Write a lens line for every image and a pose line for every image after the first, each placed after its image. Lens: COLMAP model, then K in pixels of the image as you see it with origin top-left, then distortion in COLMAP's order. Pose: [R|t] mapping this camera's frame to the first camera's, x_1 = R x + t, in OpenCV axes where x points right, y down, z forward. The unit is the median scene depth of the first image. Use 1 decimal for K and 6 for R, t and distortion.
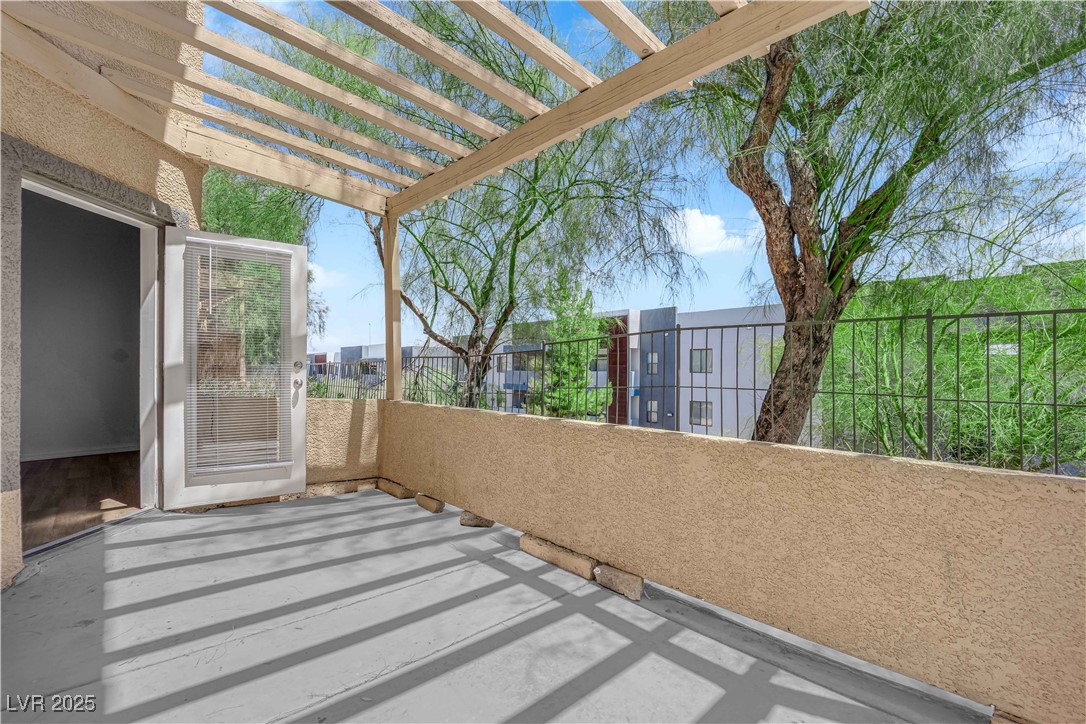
lens RADIAL K [[458.6, 0, 559.3], [0, 458.6, 367.2], [0, 0, 1]] dist [-0.001705, 0.000169]
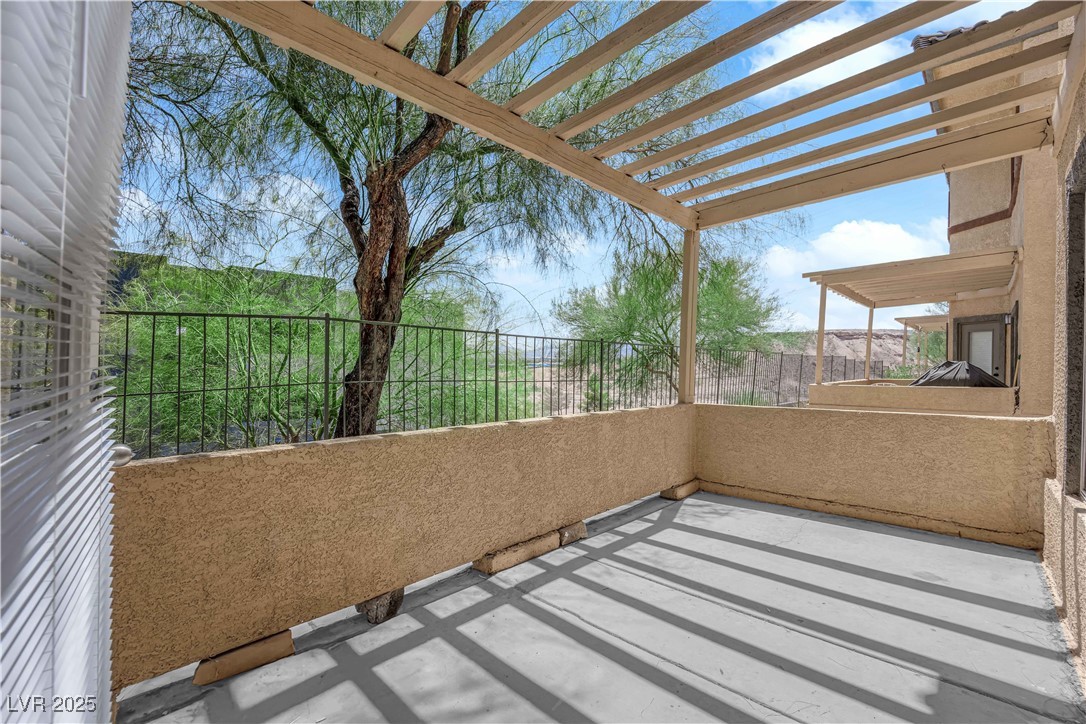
lens RADIAL K [[439.4, 0, 545.9], [0, 439.4, 361.0], [0, 0, 1]] dist [-0.008034, -0.003850]
pose [[0.029711, -0.008716, 0.999521, -1.022957], [-0.022491, 0.999703, 0.009386, -0.031823], [-0.999305, -0.022759, 0.029506, 0.961333]]
